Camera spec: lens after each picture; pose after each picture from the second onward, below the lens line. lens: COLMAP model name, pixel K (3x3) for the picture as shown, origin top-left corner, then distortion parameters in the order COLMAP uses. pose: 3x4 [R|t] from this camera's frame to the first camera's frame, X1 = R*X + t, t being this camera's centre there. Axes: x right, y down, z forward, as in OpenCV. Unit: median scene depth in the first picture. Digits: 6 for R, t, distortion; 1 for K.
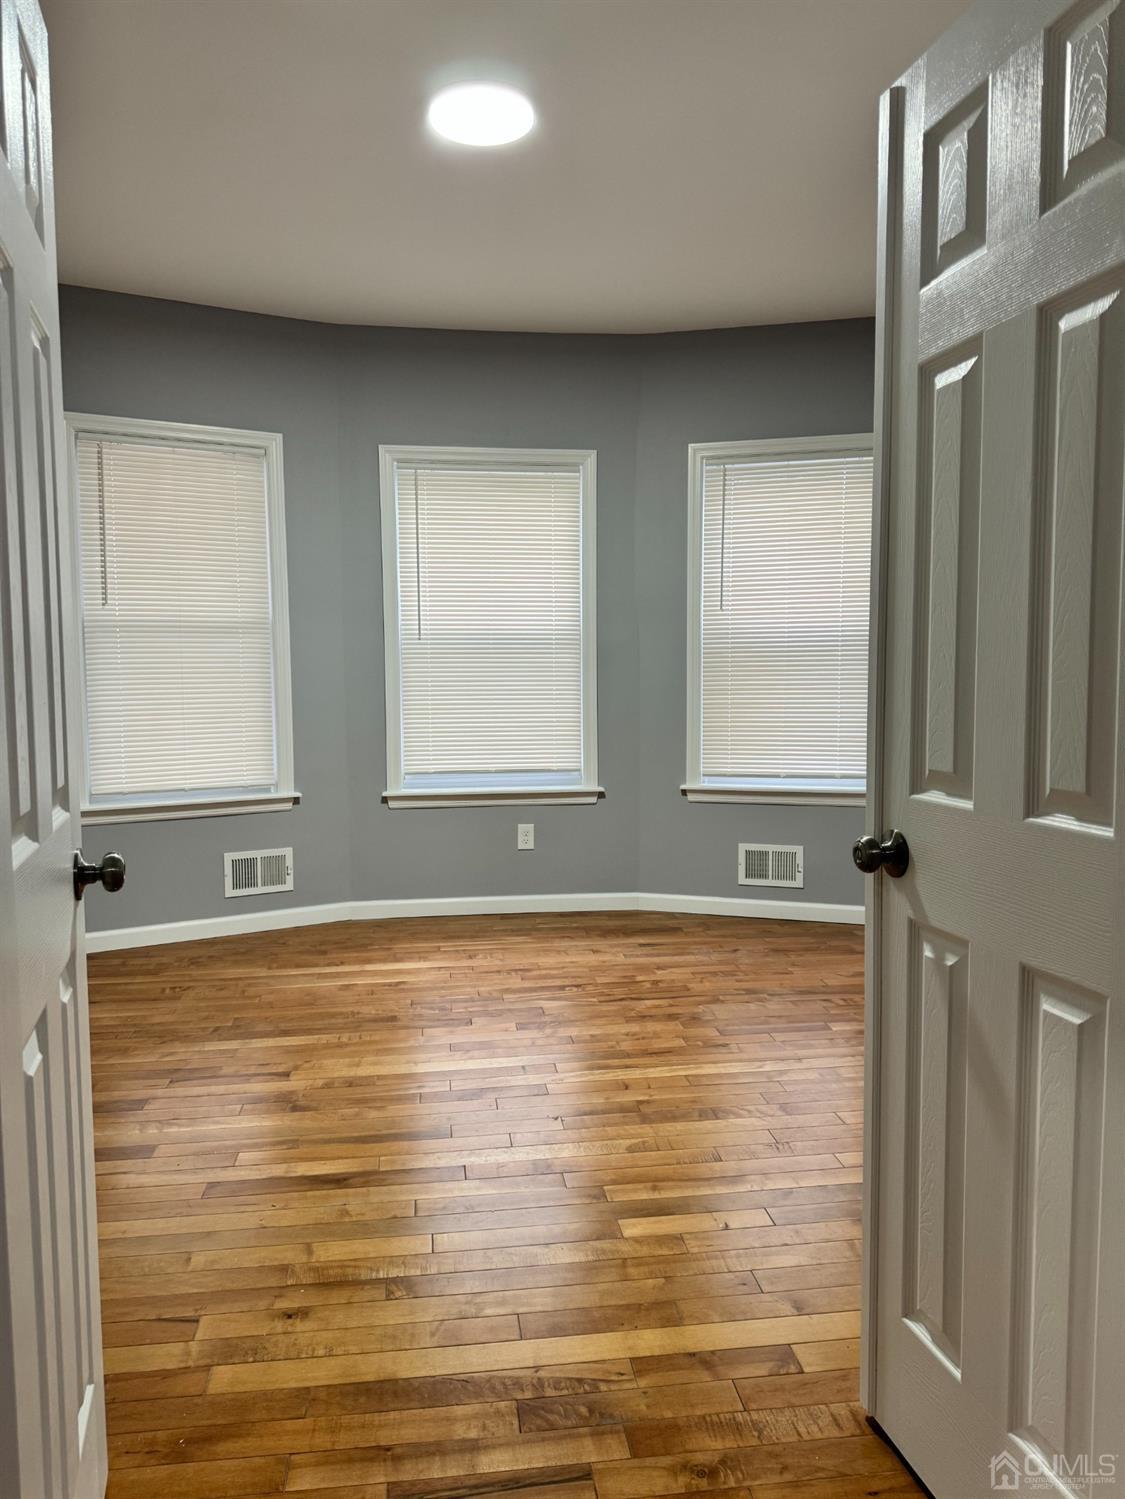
lens RADIAL K [[1038.8, 0, 562.5], [0, 1038.8, 749.5], [0, 0, 1]] dist [0.126287, -0.229534]
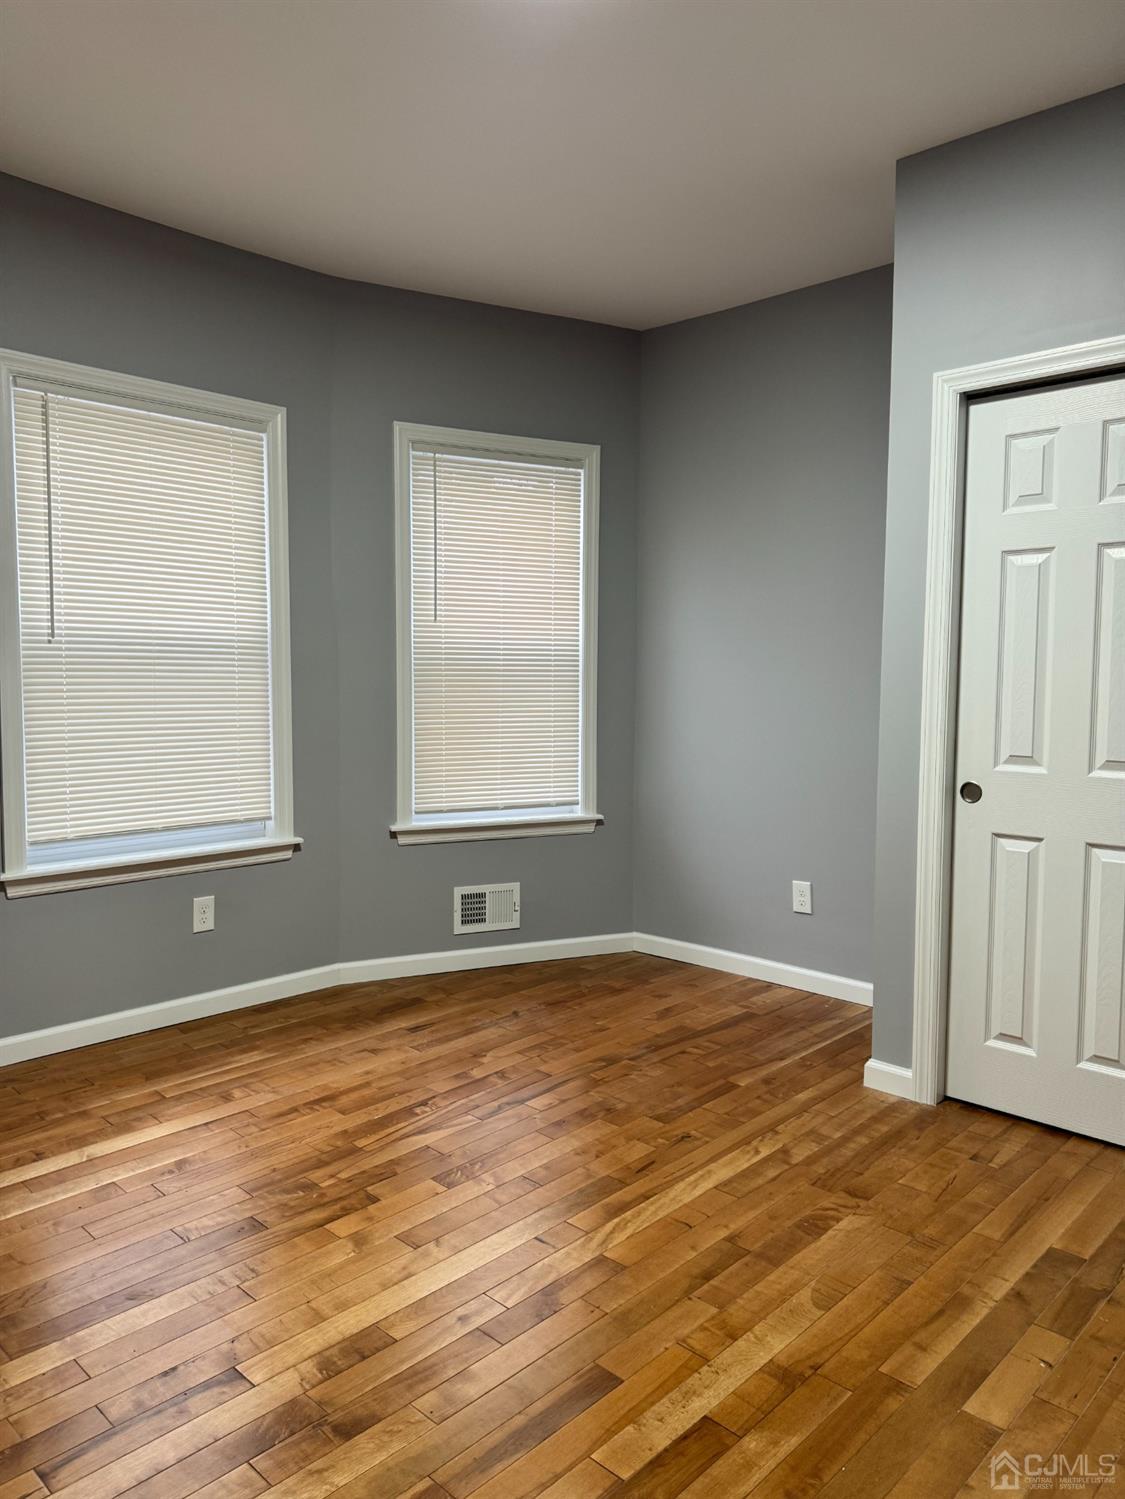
lens RADIAL K [[1038.8, 0, 562.5], [0, 1038.8, 749.5], [0, 0, 1]] dist [0.126287, -0.229534]
pose [[0.778200, -0.033340, 0.627131, -0.314876], [0.035643, 0.999325, 0.008898, -0.031472], [-0.627004, 0.015428, 0.778863, 0.267307]]
